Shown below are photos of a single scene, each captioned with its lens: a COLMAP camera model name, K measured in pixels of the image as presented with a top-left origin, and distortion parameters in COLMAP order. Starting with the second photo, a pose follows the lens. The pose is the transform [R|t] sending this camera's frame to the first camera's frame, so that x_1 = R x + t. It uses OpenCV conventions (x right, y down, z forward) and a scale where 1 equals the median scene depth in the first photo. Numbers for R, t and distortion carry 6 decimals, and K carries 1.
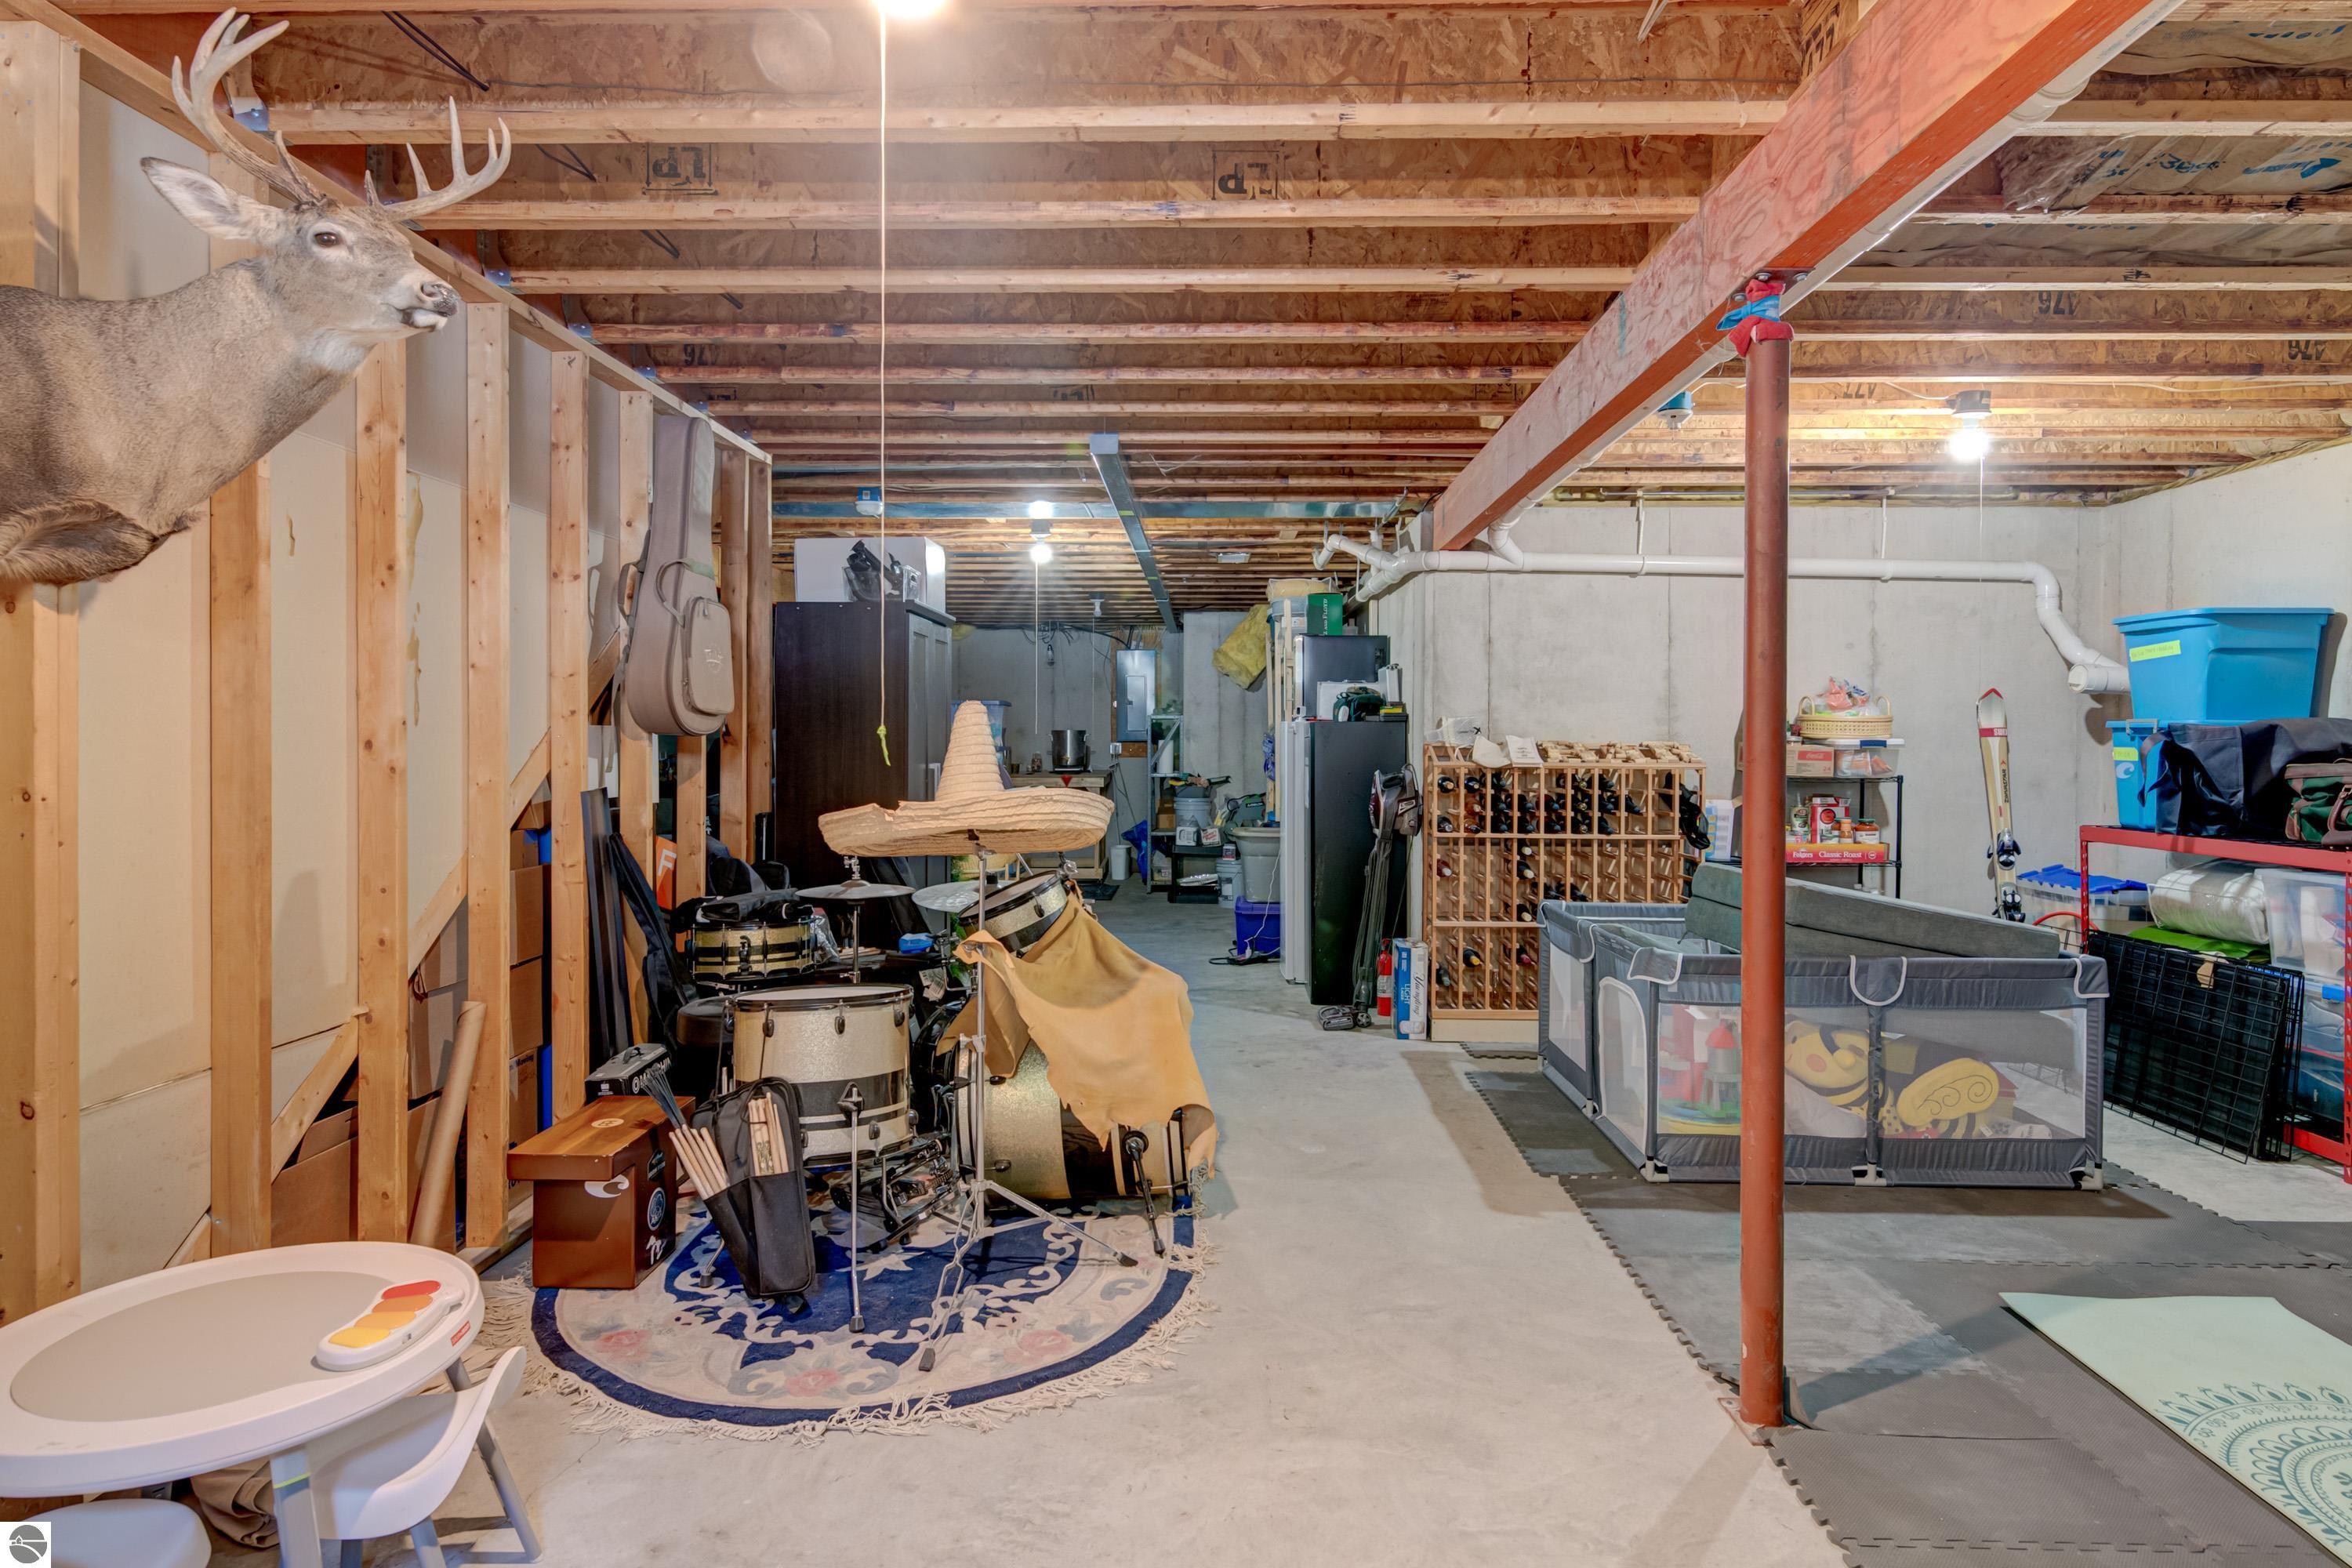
lens RADIAL K [[1256.5, 0, 1257.5], [0, 1256.5, 752.3], [0, 0, 1]] dist [0.007888, -0.005836]
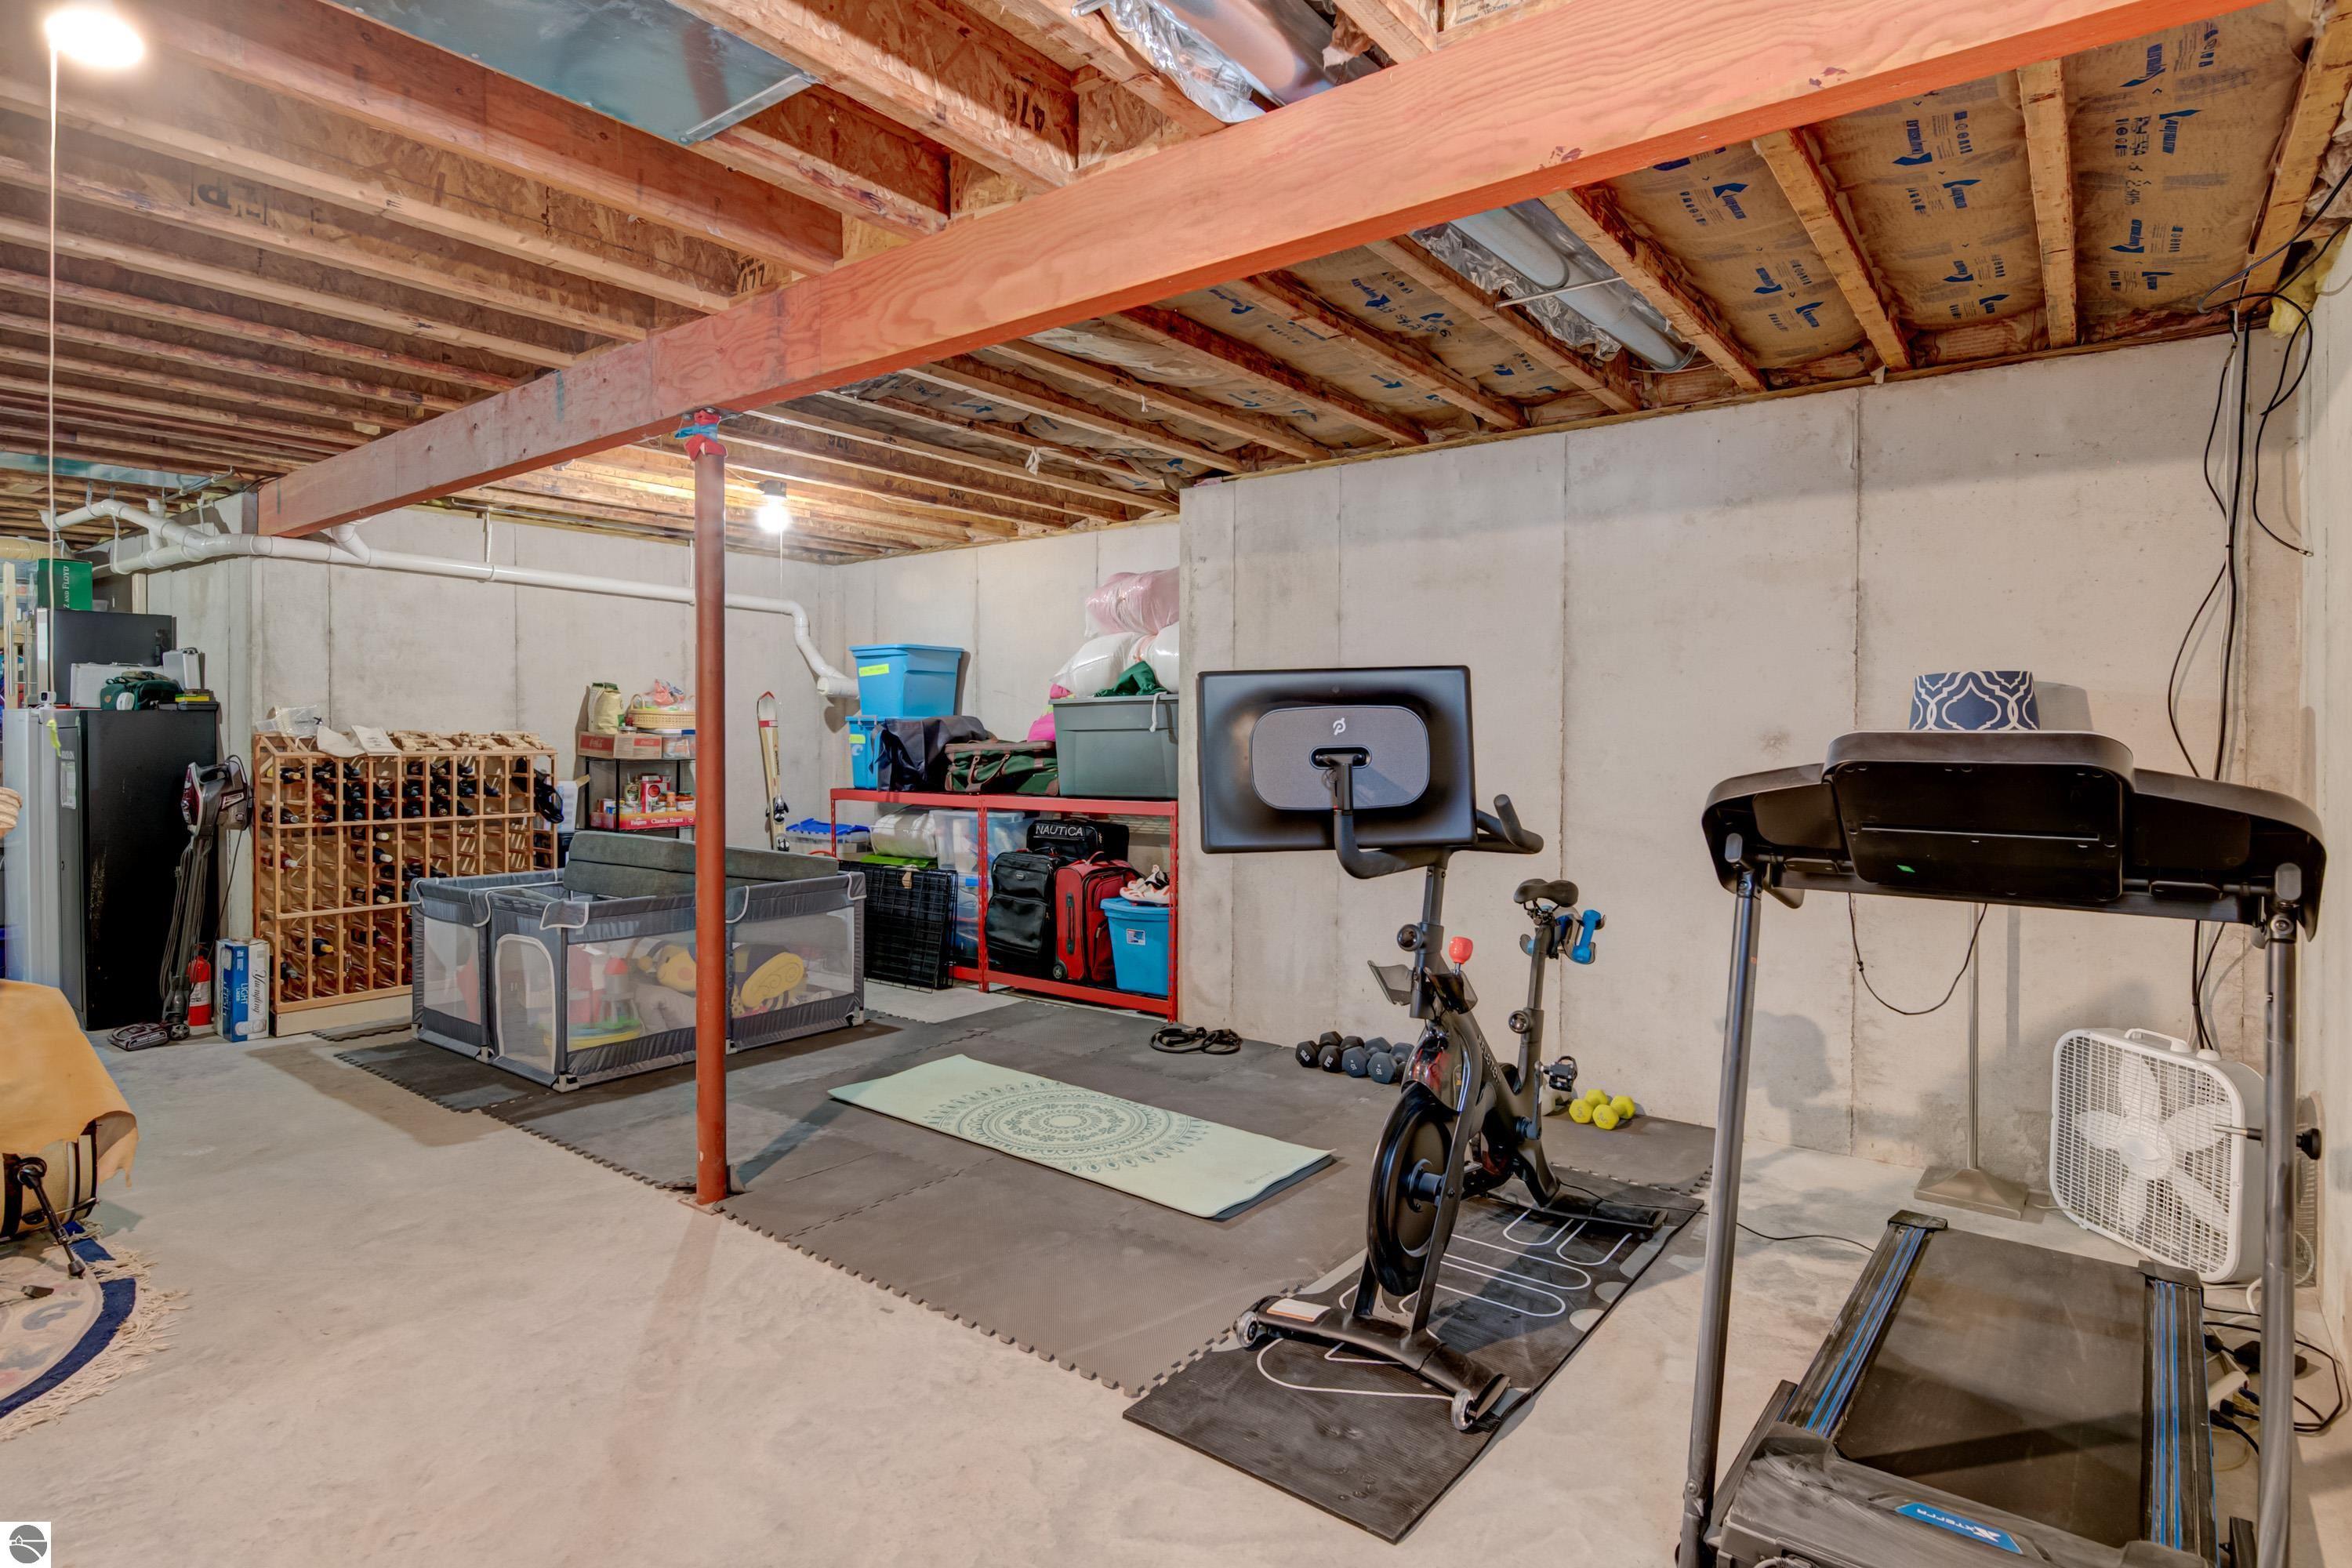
lens RADIAL K [[1212.7, 0, 1176.3], [0, 1212.7, 767.7], [0, 0, 1]] dist [-0.003005, -0.005223]
pose [[0.599352, -0.026574, 0.800045, -0.254729], [0.009148, 0.999611, 0.026349, 0.001154], [-0.800434, -0.008473, 0.599362, -0.170967]]
